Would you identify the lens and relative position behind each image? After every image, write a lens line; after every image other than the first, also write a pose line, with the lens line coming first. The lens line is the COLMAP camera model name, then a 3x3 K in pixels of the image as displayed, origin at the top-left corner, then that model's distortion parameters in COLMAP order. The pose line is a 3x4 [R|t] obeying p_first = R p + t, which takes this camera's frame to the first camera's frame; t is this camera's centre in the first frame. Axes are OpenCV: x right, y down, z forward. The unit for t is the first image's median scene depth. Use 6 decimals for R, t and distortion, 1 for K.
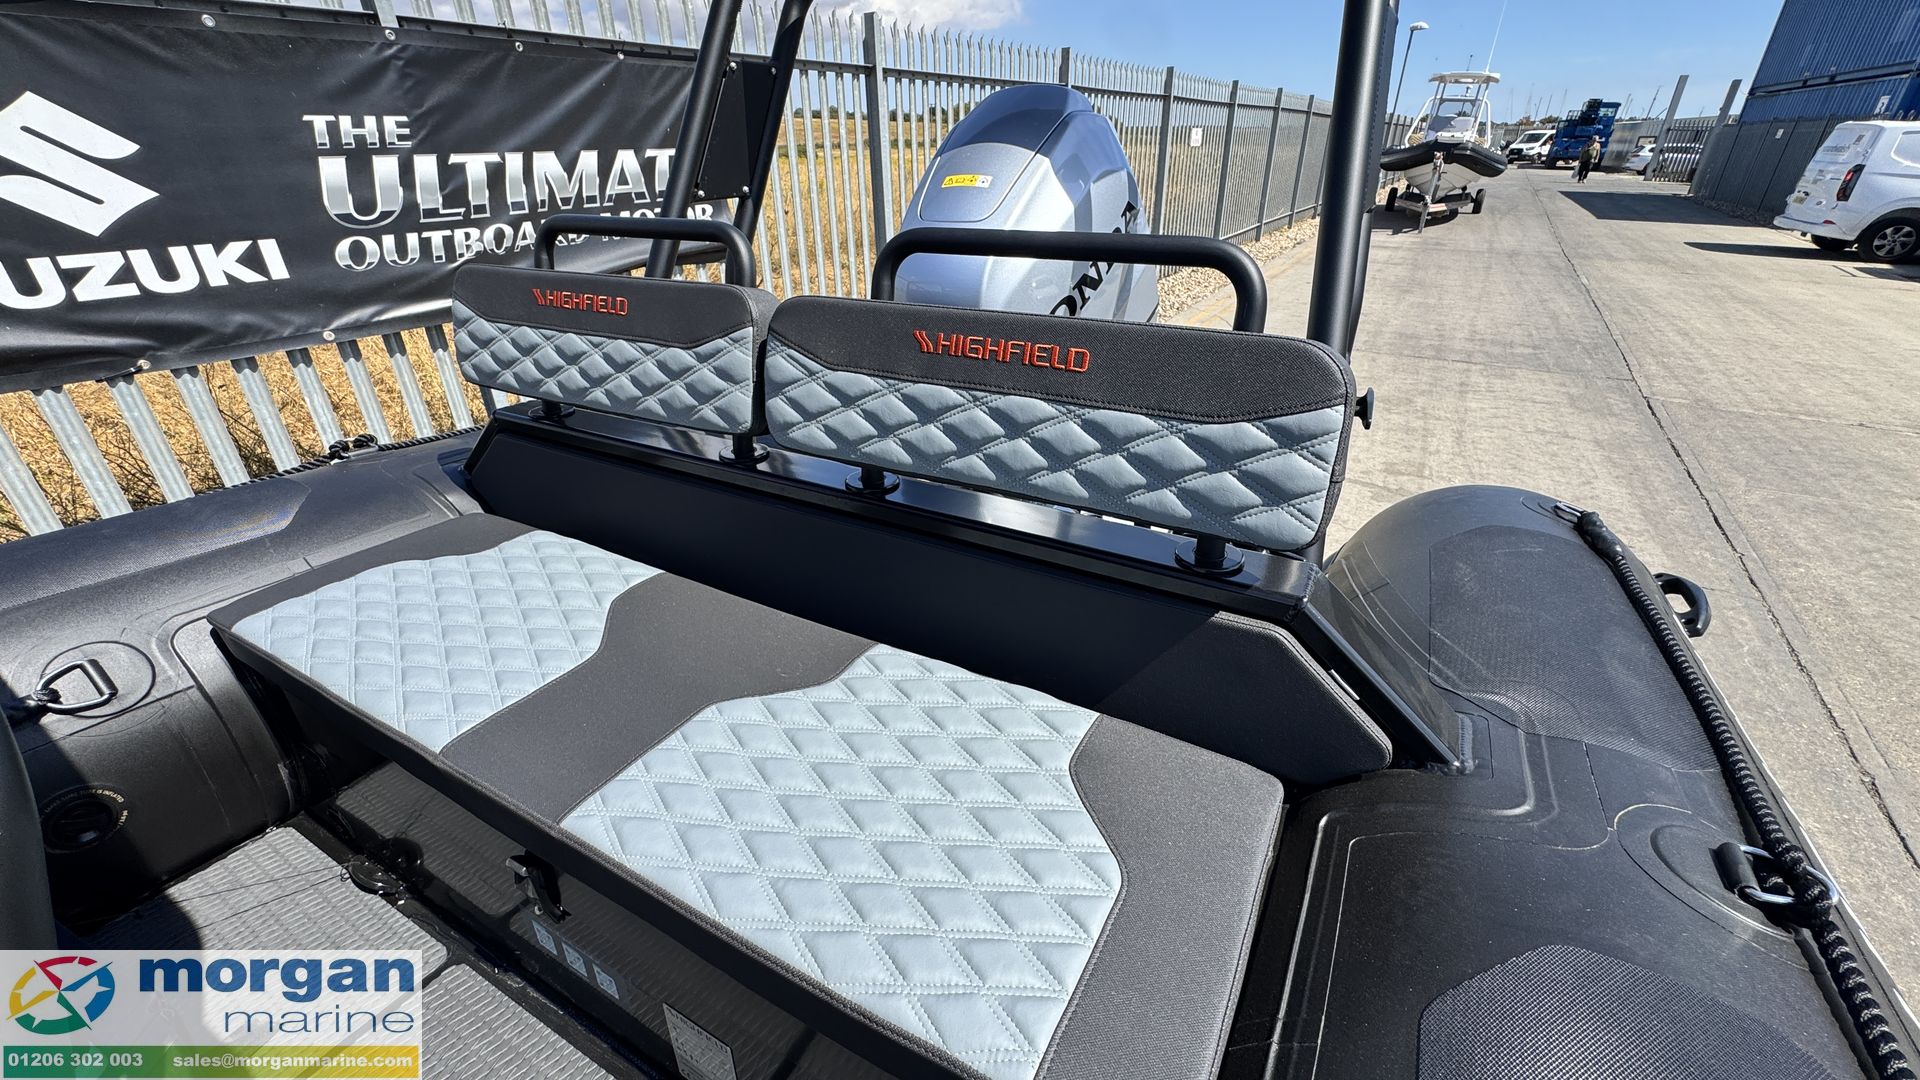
lens RADIAL K [[768.9, 0, 957.6], [0, 768.9, 538.9], [0, 0, 1]] dist [-0.005476, 0.000766]
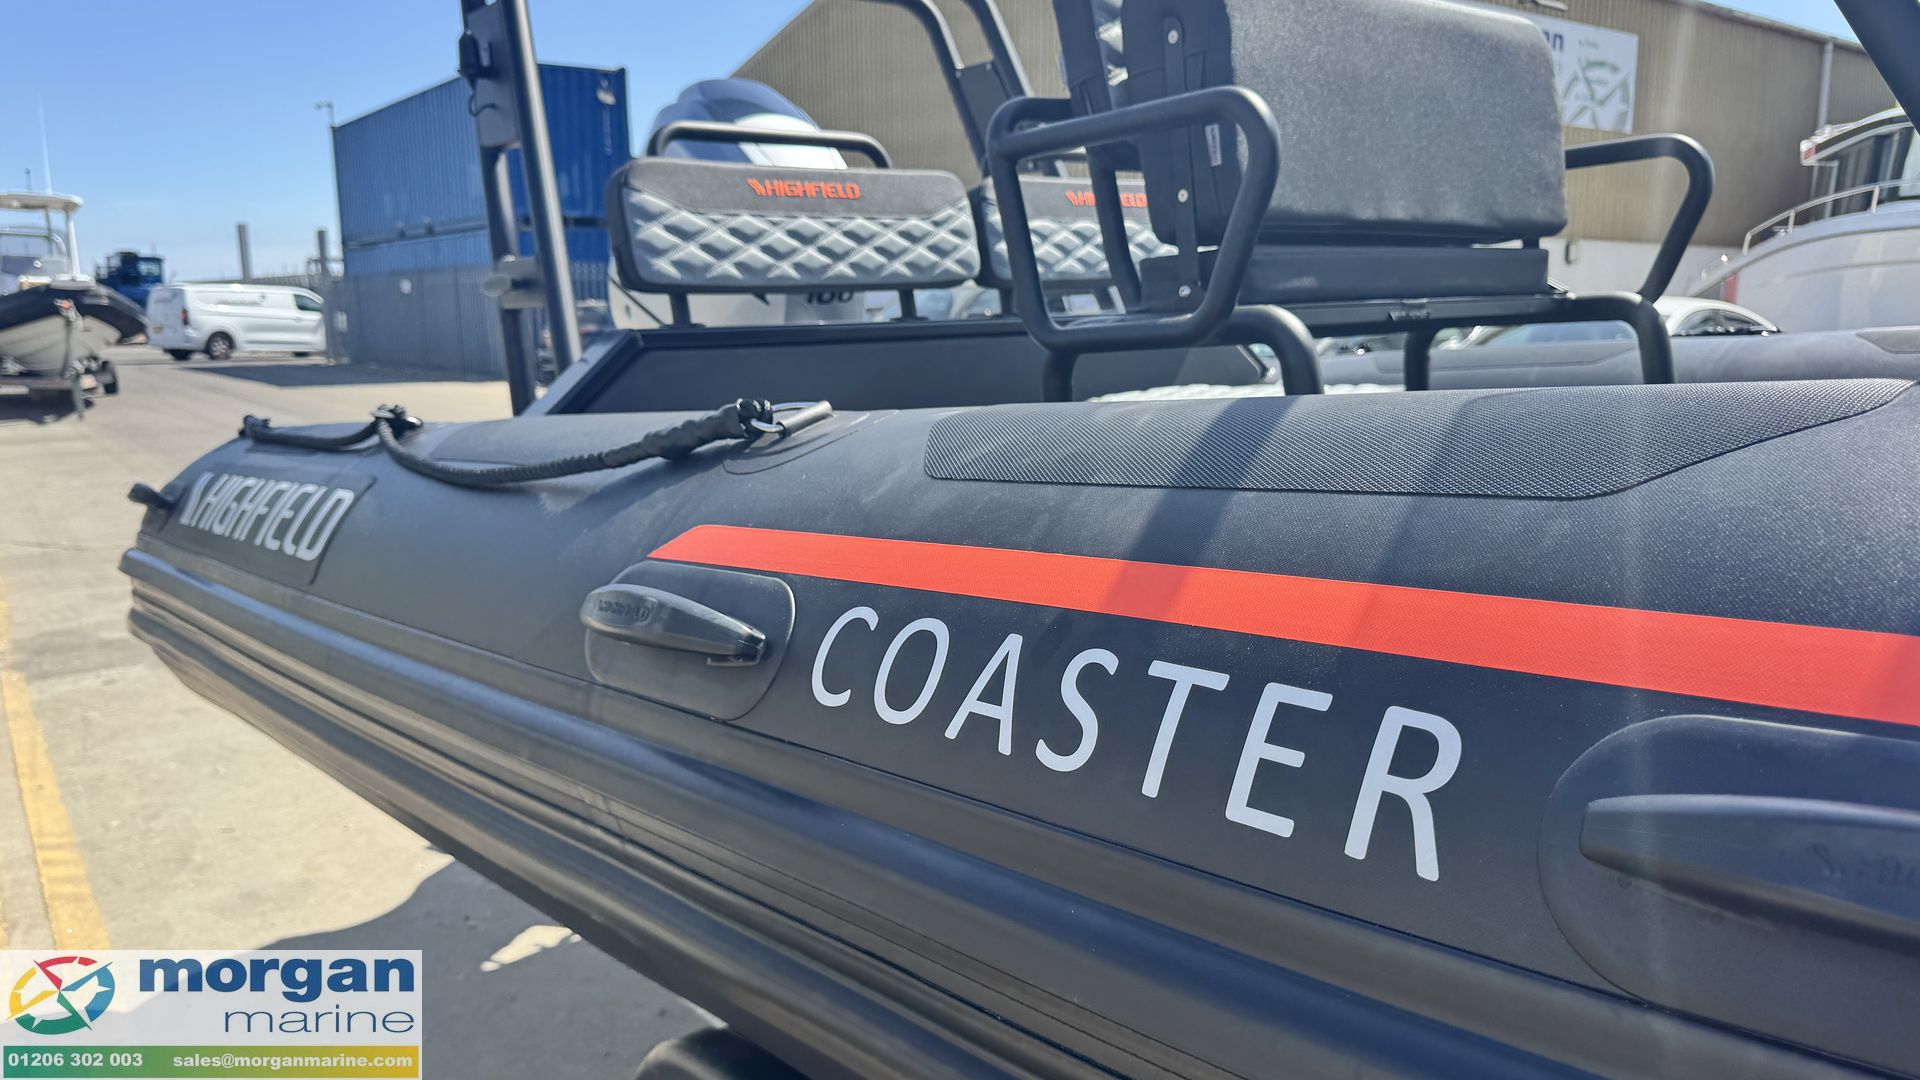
lens RADIAL K [[1347.0, 0, 955.7], [0, 1347.0, 570.9], [0, 0, 1]] dist [0.007221, -0.001704]
pose [[0.365941, -0.182599, 0.912549, -0.887097], [0.439316, 0.898325, 0.003583, 0.108091], [-0.820420, 0.399586, 0.408953, 0.106826]]
